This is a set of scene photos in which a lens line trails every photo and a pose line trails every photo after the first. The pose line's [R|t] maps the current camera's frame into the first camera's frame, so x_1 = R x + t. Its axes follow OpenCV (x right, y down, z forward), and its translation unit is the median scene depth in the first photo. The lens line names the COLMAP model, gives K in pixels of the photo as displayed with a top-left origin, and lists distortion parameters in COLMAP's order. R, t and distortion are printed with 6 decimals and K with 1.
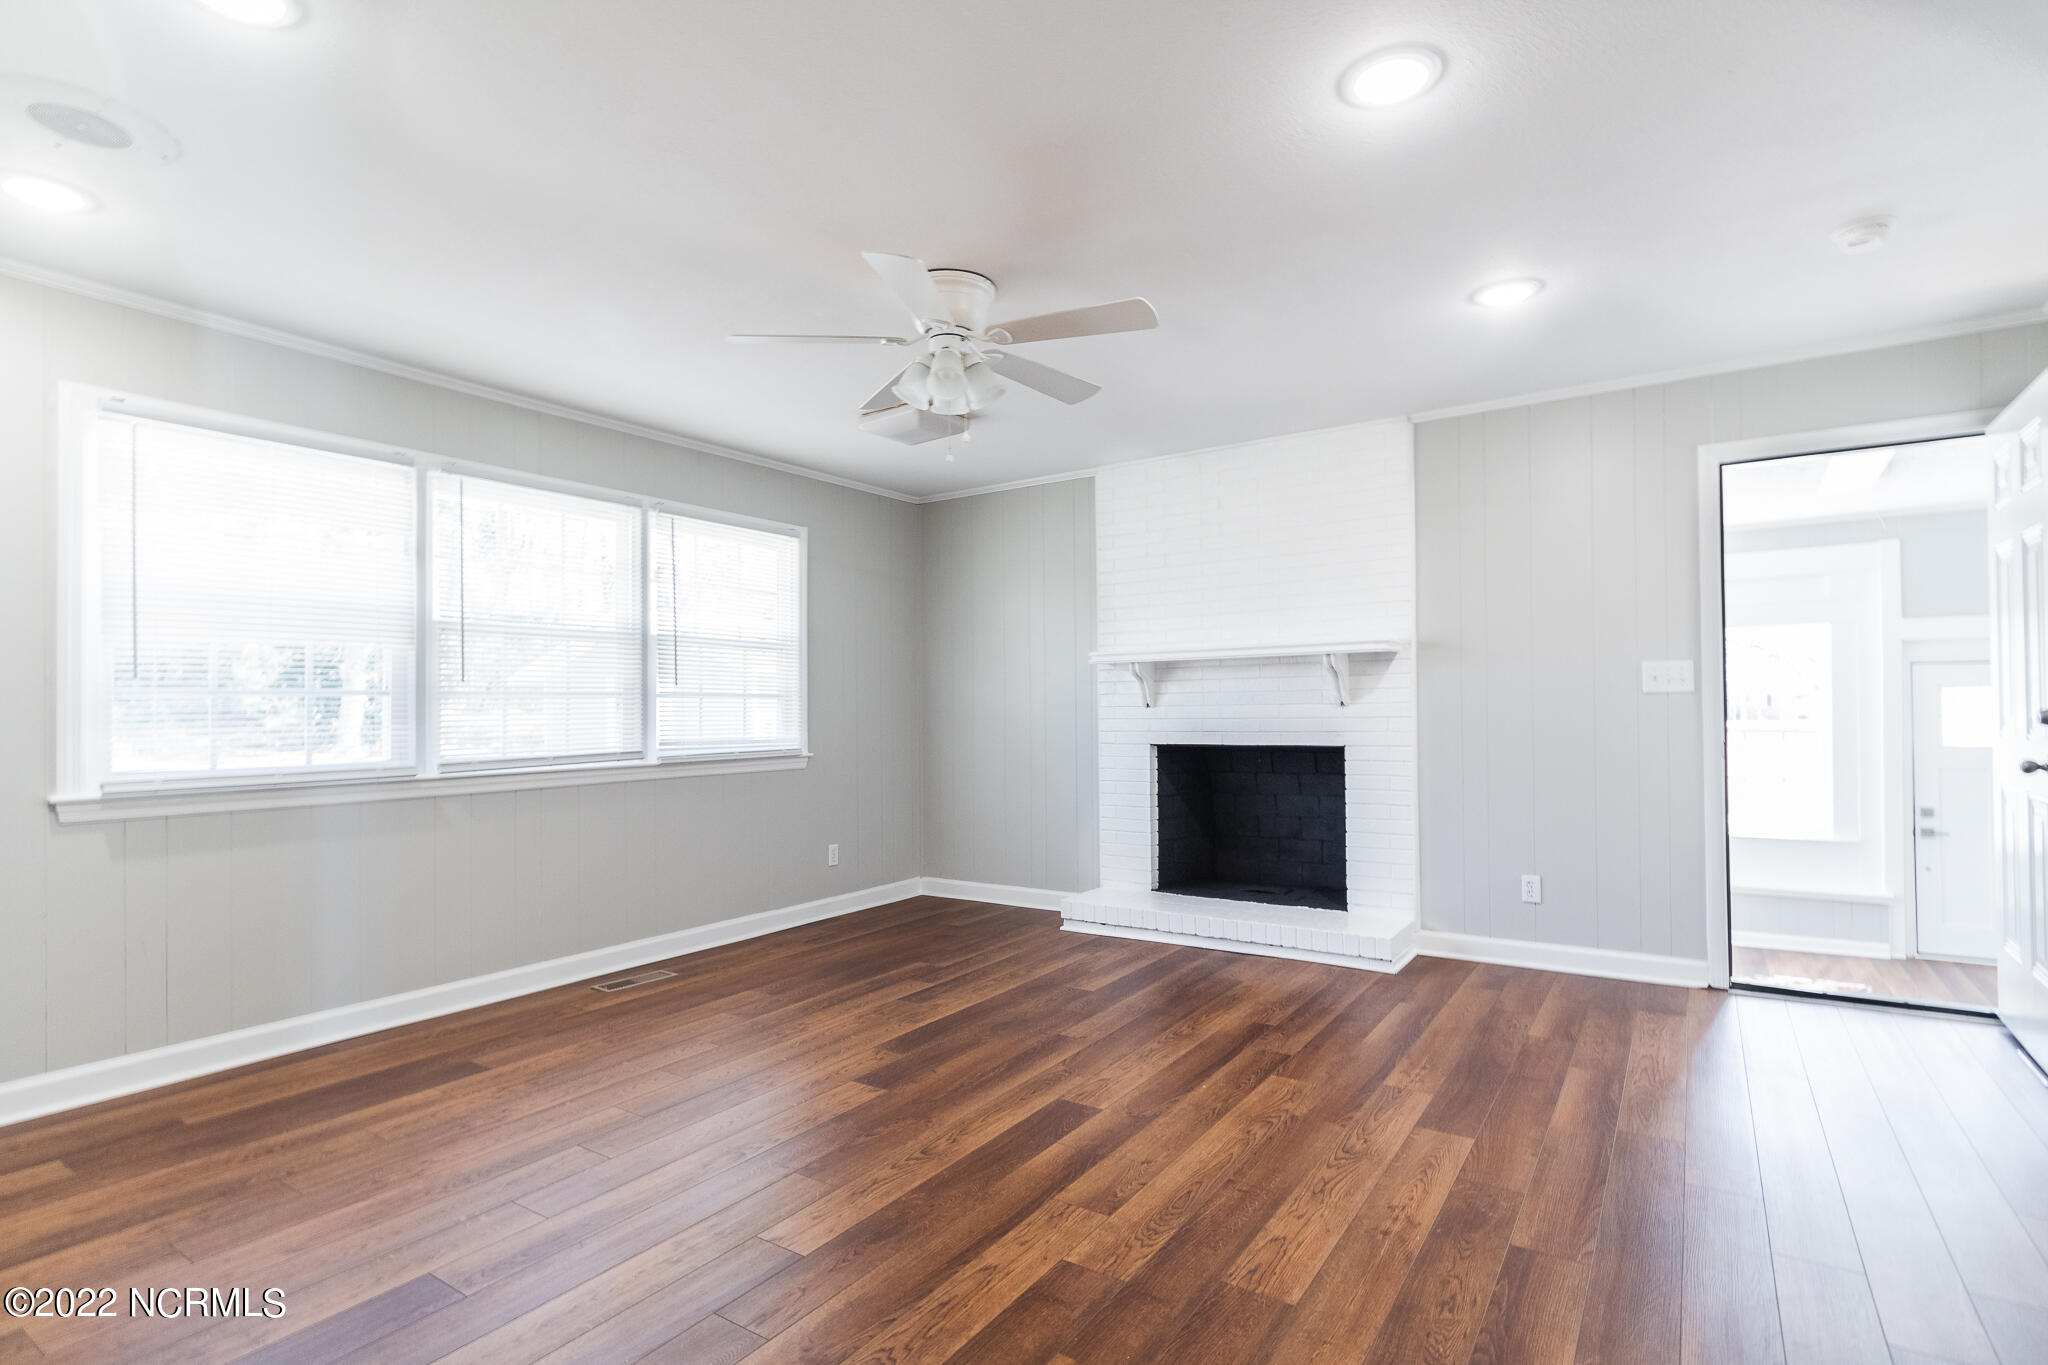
lens RADIAL K [[1001.3, 0, 1031.5], [0, 1001.3, 673.8], [0, 0, 1]] dist [0.002858, 0.000154]
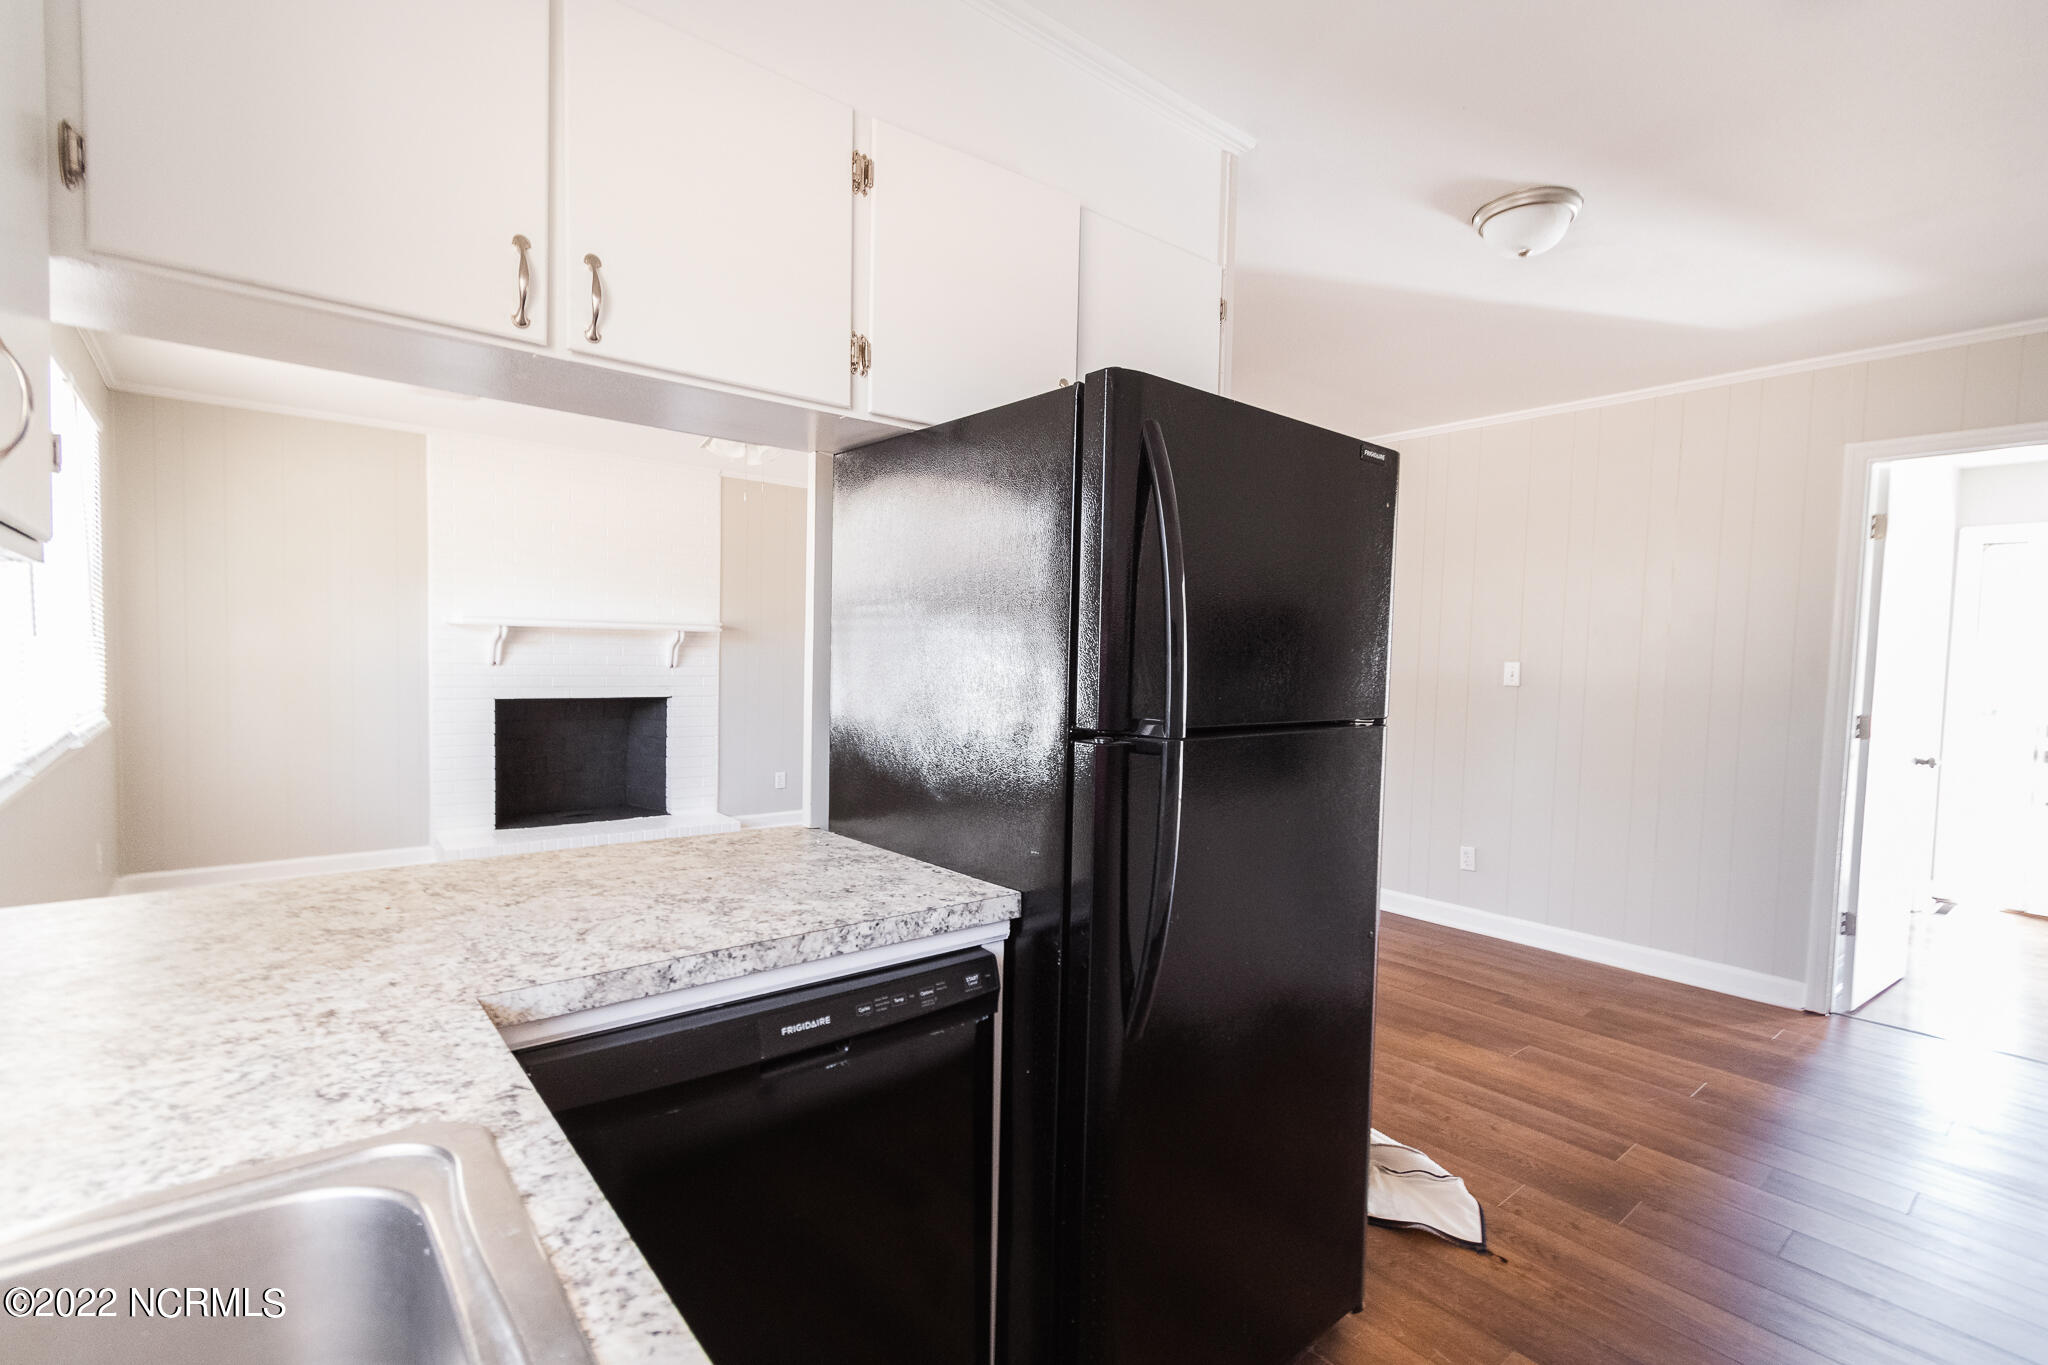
lens RADIAL K [[935.6, 0, 1024.0], [0, 935.6, 682.5], [0, 0, 1]] dist [0.001918, -0.000520]
pose [[0.291587, -0.012206, 0.956466, -0.860593], [-0.059540, 0.997748, 0.030884, -0.018459], [-0.954689, -0.065953, 0.290204, 0.177155]]
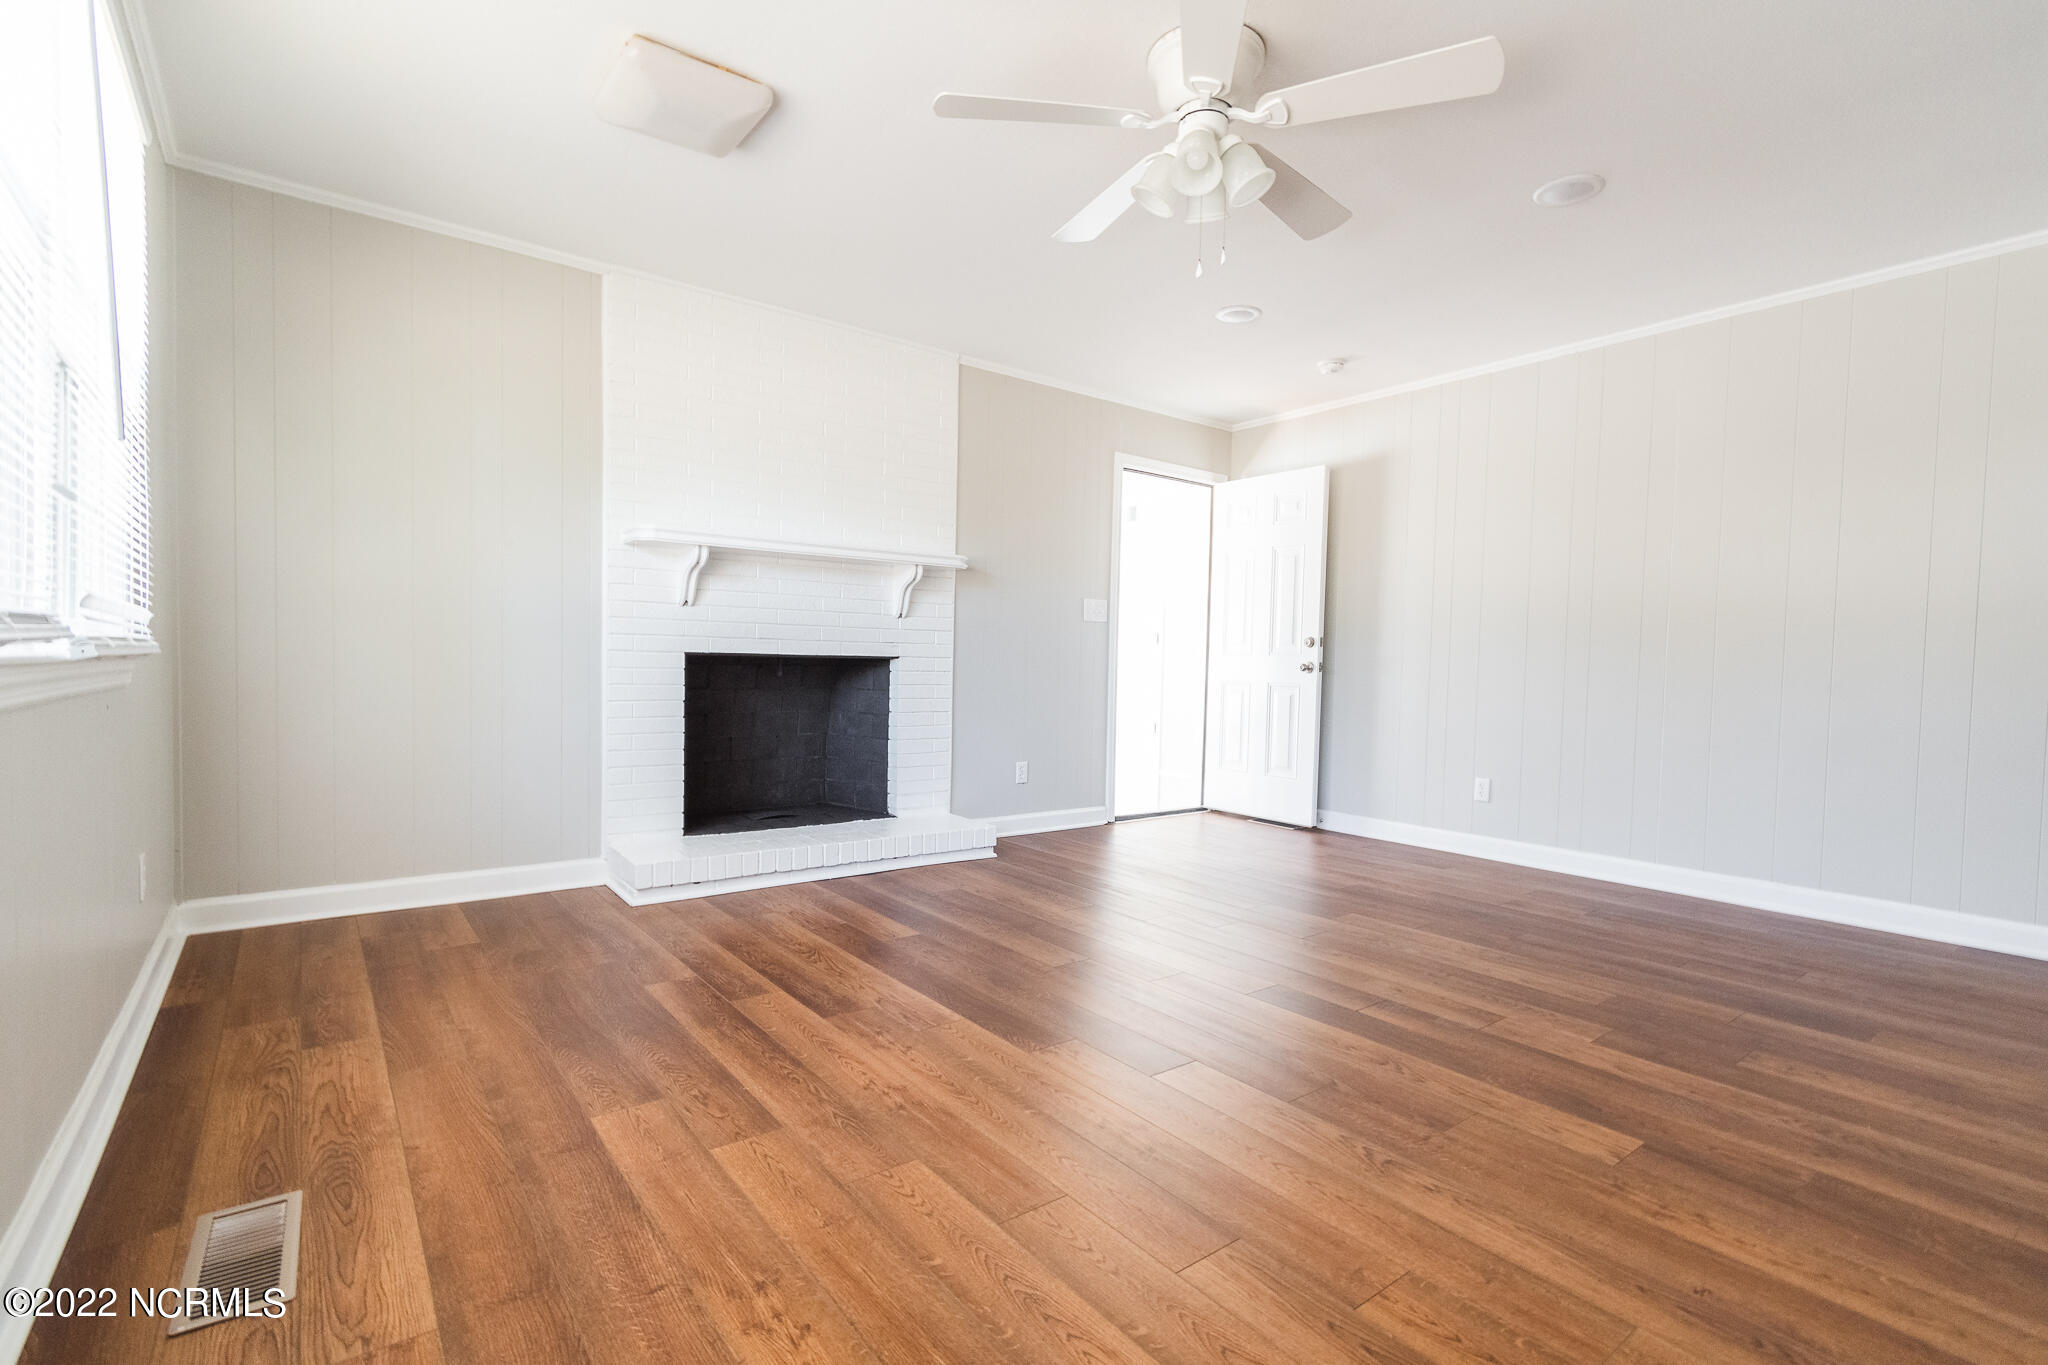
lens RADIAL K [[935.6, 0, 1024.0], [0, 935.6, 682.5], [0, 0, 1]] dist [0.001918, -0.000520]
pose [[0.323305, -0.000783, 0.946294, -0.607296], [-0.057357, 0.998145, 0.020422, 0.078118], [-0.944555, -0.060879, 0.322660, 0.626408]]
